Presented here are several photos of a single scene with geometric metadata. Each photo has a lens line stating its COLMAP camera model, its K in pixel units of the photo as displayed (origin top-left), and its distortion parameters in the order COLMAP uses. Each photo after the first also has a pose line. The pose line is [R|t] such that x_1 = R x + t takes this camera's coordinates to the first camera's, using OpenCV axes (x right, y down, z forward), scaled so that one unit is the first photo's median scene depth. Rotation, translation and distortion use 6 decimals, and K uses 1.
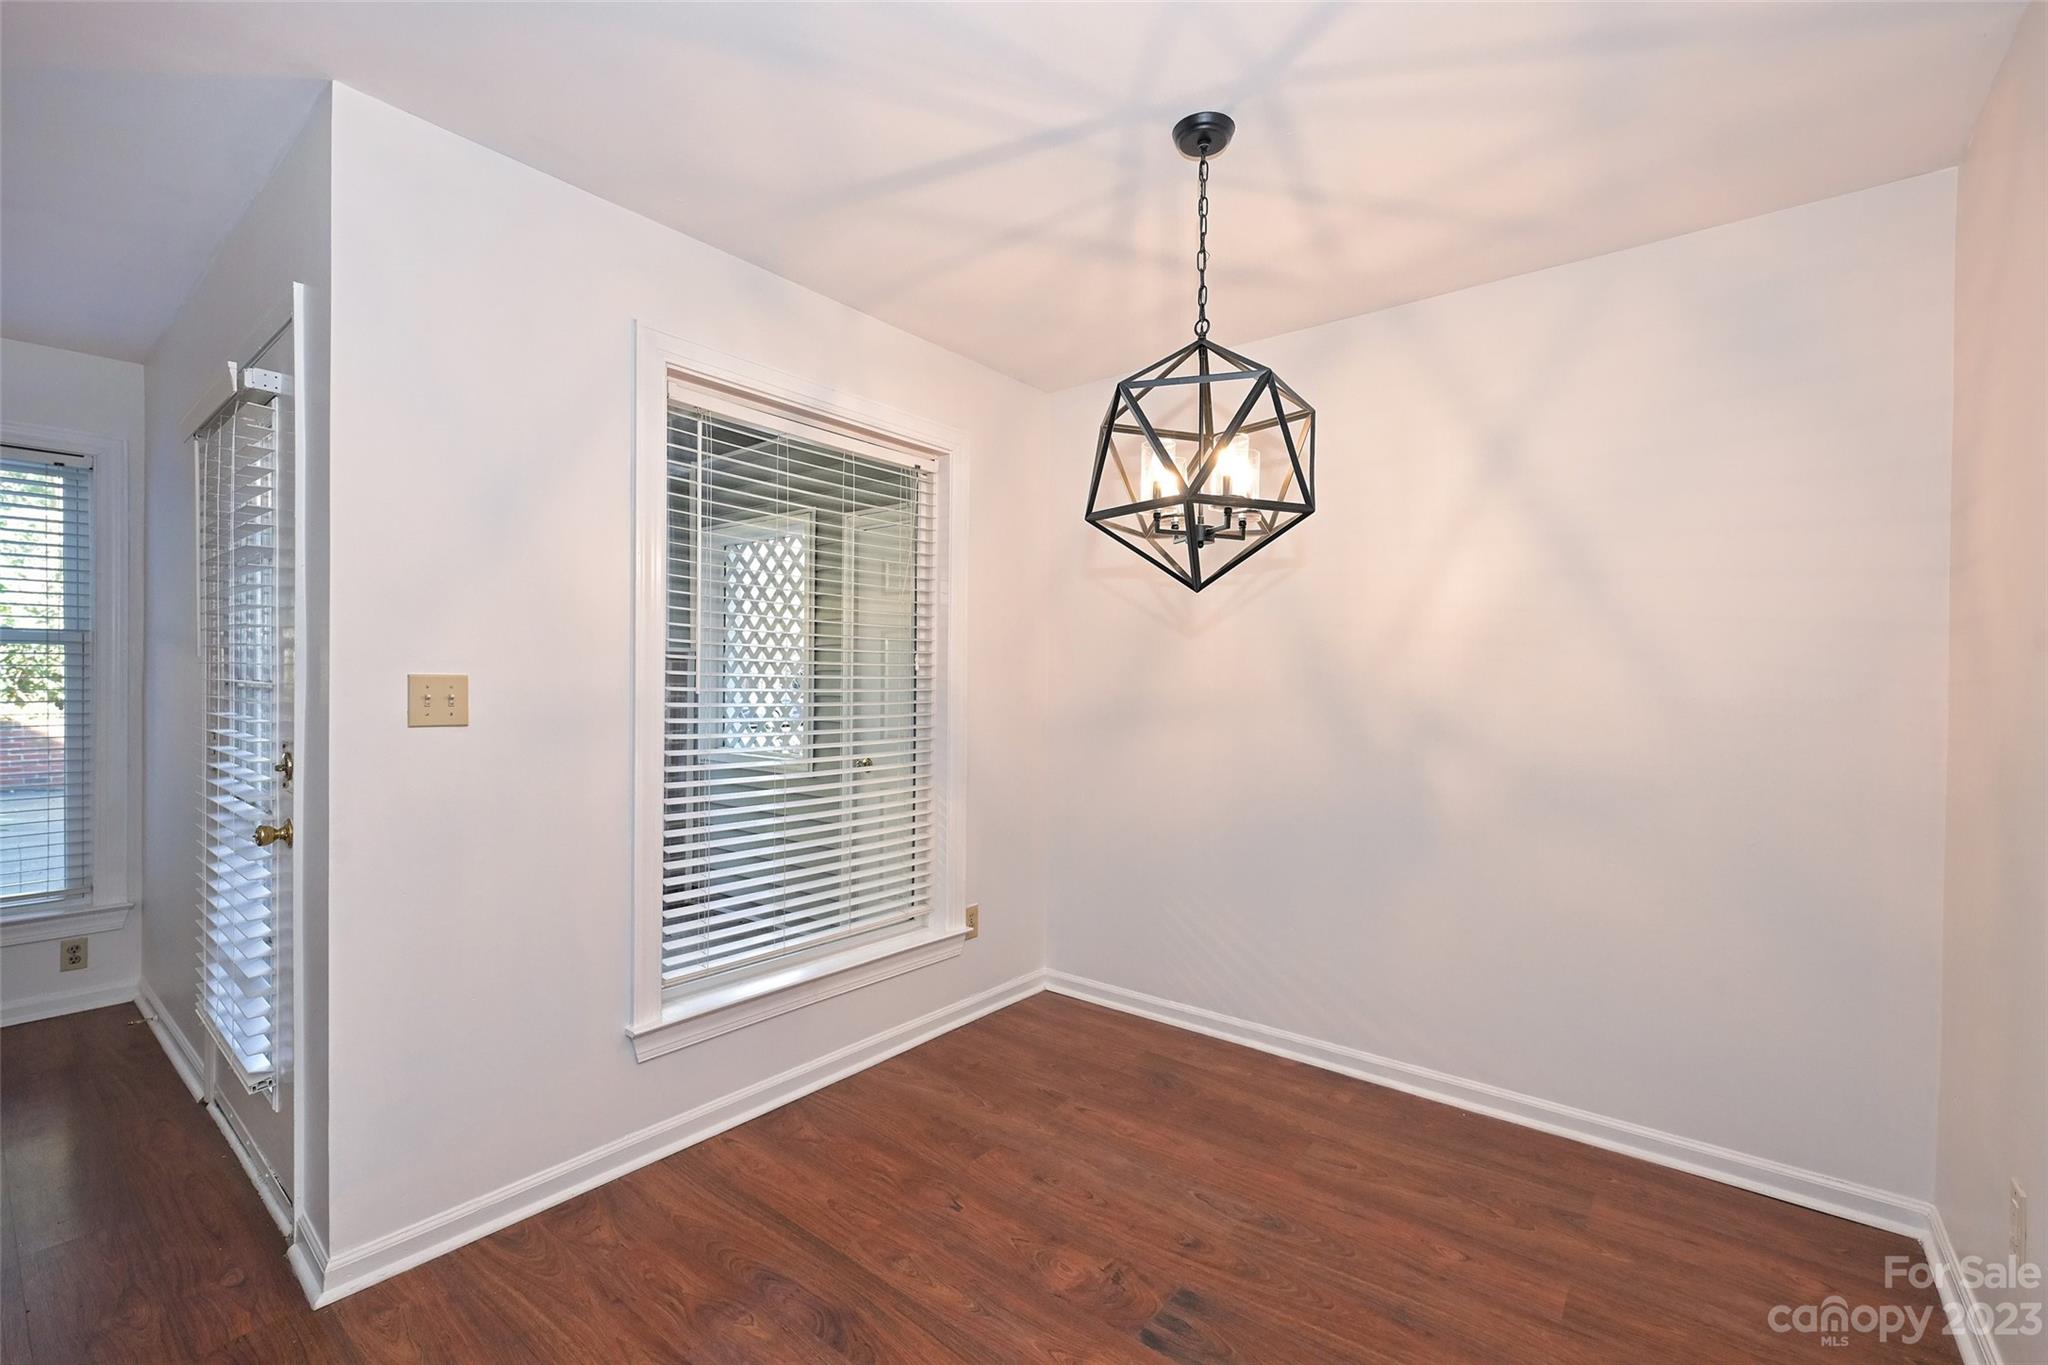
lens RADIAL K [[875.0, 0, 1023.4], [0, 875.0, 693.5], [0, 0, 1]] dist [-0.001636, 0.000097]
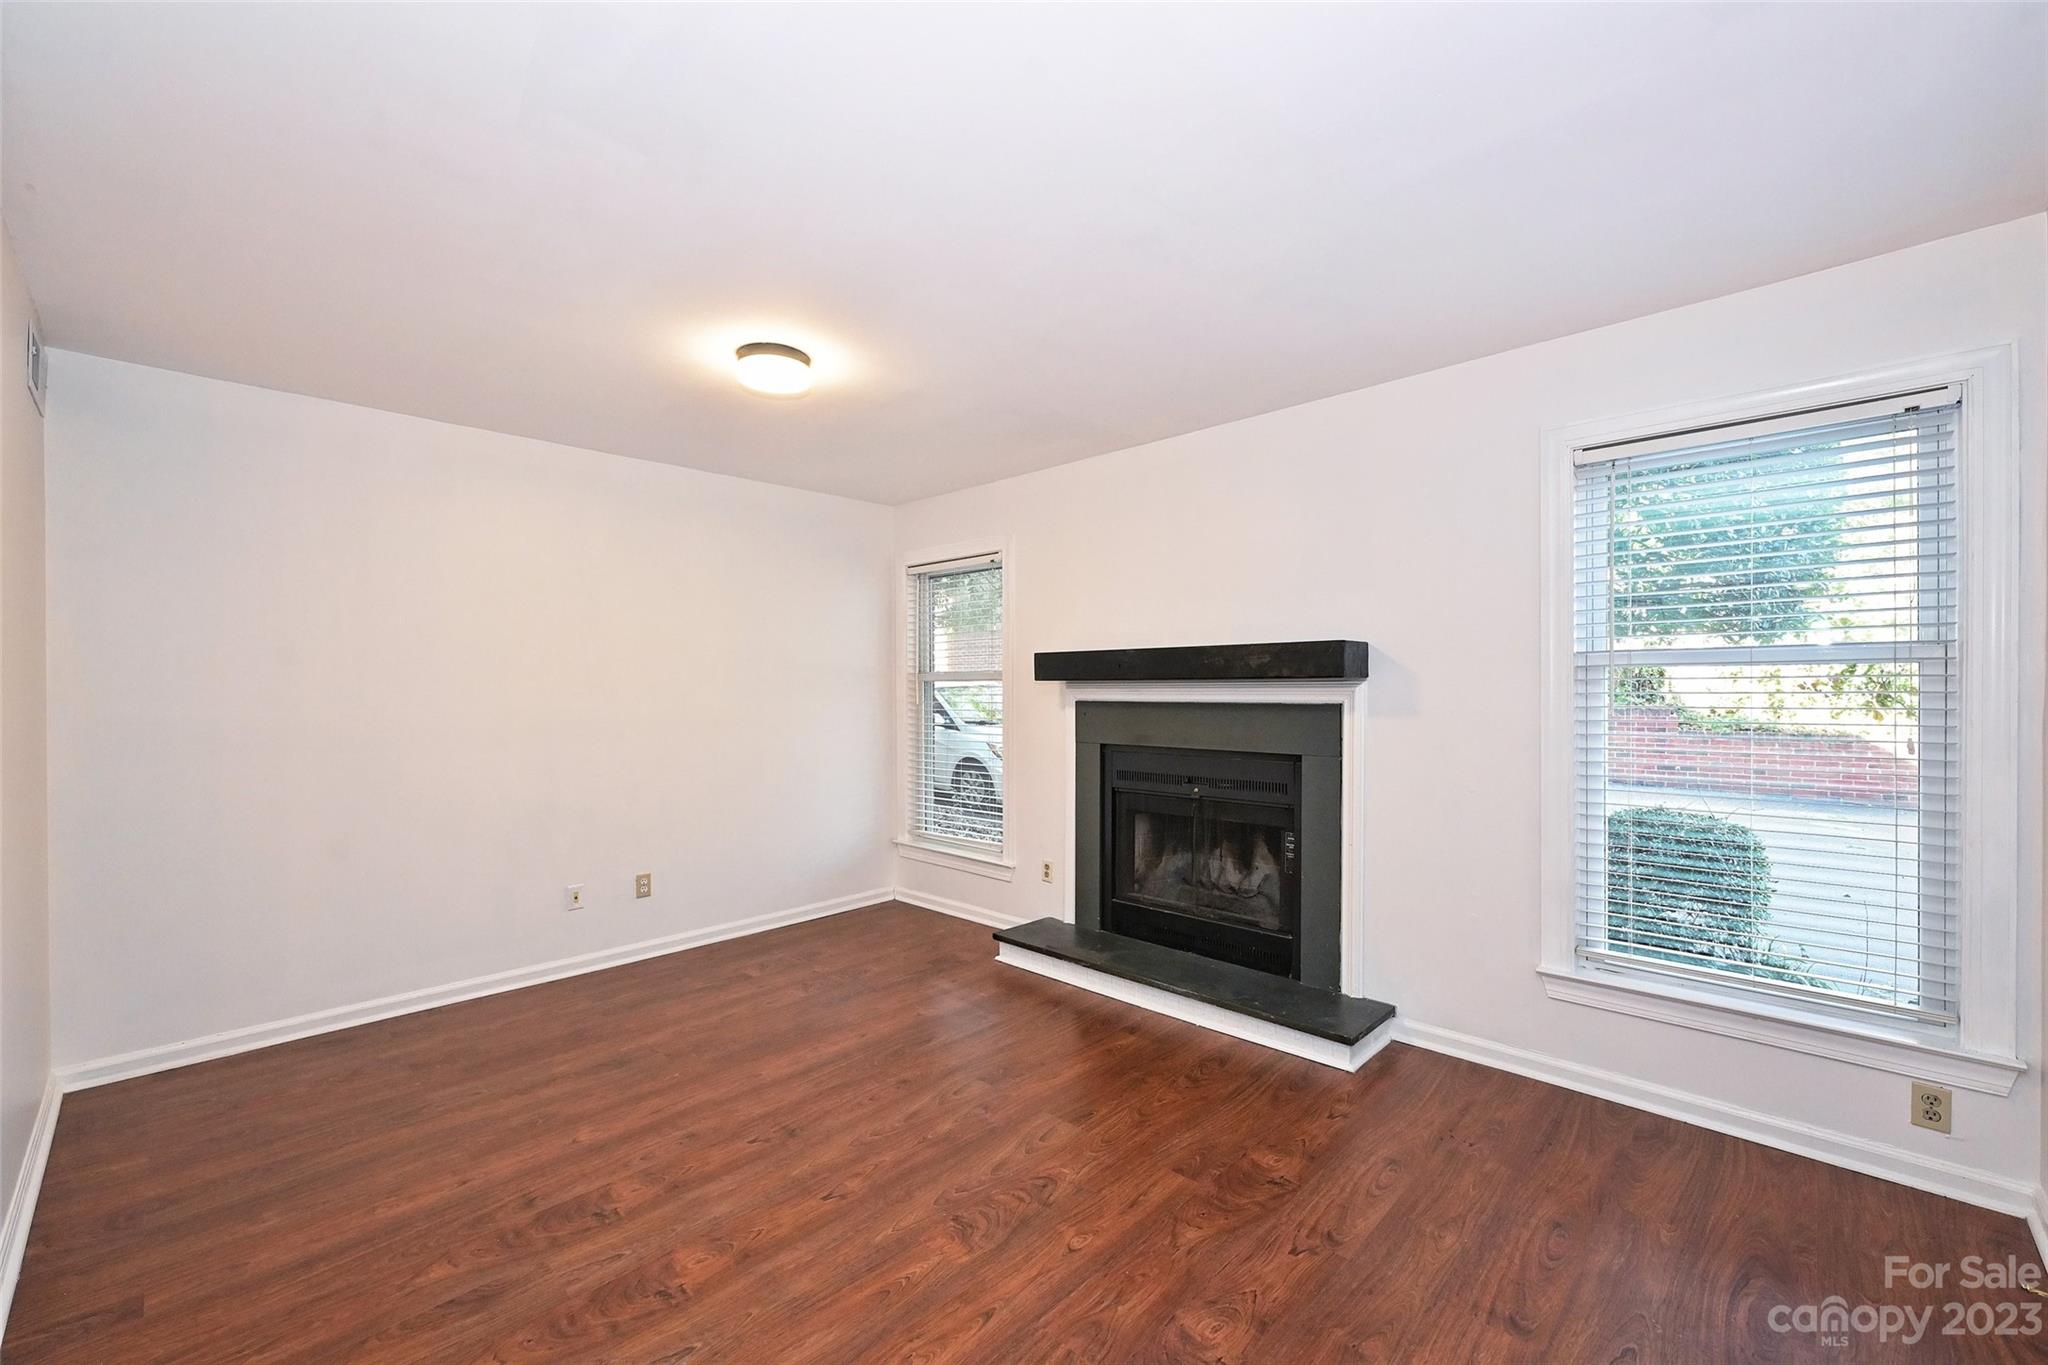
lens RADIAL K [[832.0, 0, 1015.2], [0, 832.0, 688.2], [0, 0, 1]] dist [-0.001561, -0.000457]
pose [[-0.091147, -0.005327, -0.995823, -0.528757], [-0.011512, 0.999925, -0.004295, -0.036030], [0.995771, 0.011072, -0.091201, 0.485363]]
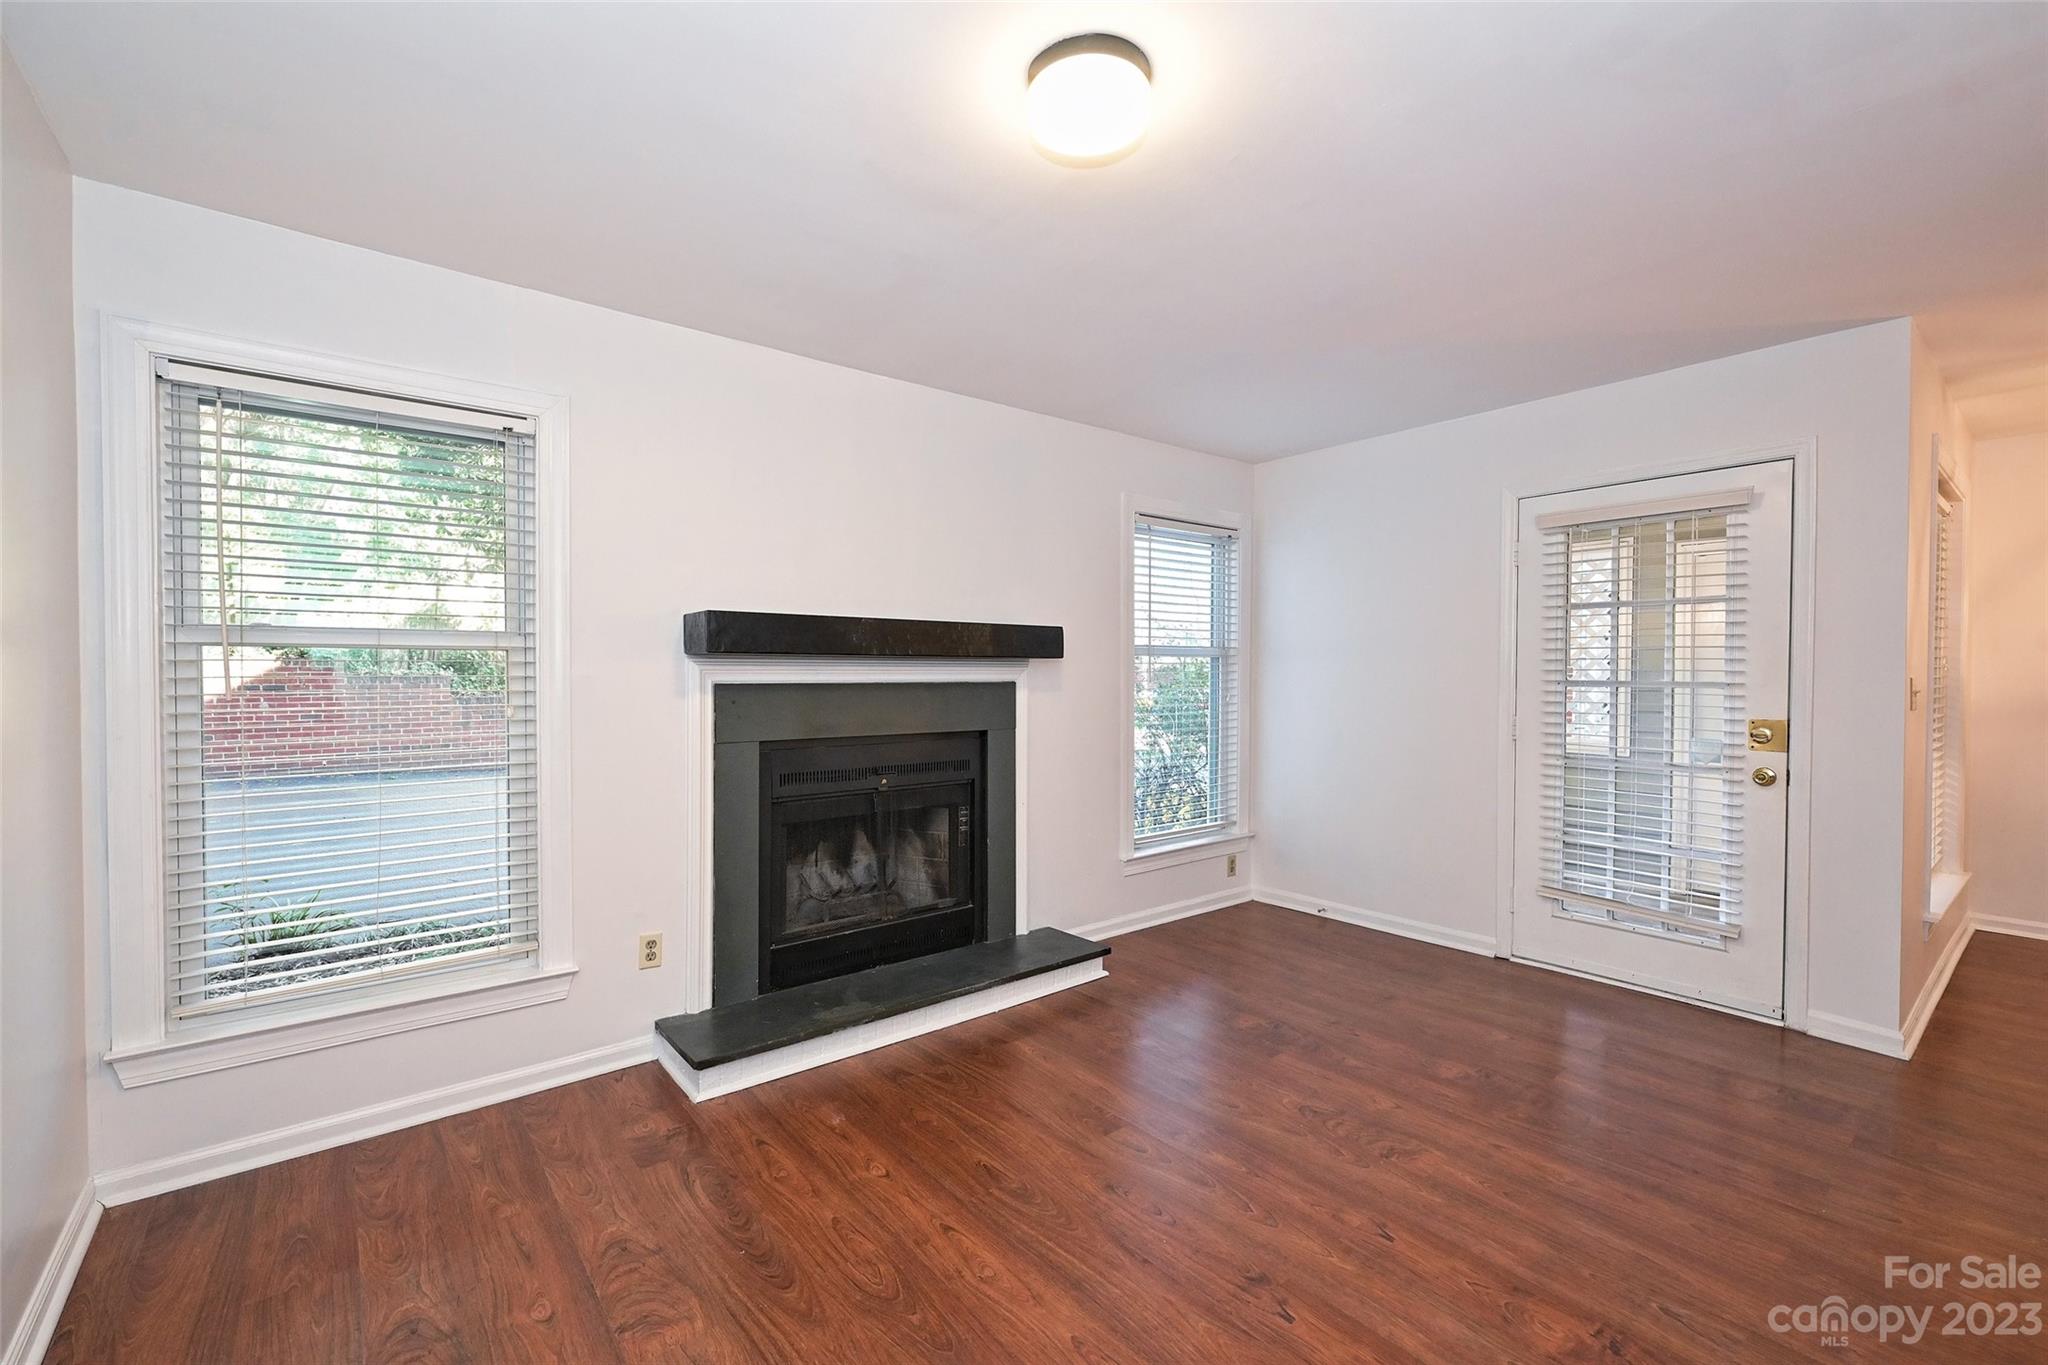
lens RADIAL K [[866.5, 0, 1021.4], [0, 866.5, 690.9], [0, 0, 1]] dist [-0.001804, -0.000154]
pose [[0.977570, -0.003444, -0.210580, -1.657703], [0.004470, 0.999980, 0.004398, -0.010348], [0.210561, -0.005241, 0.977567, -0.762090]]
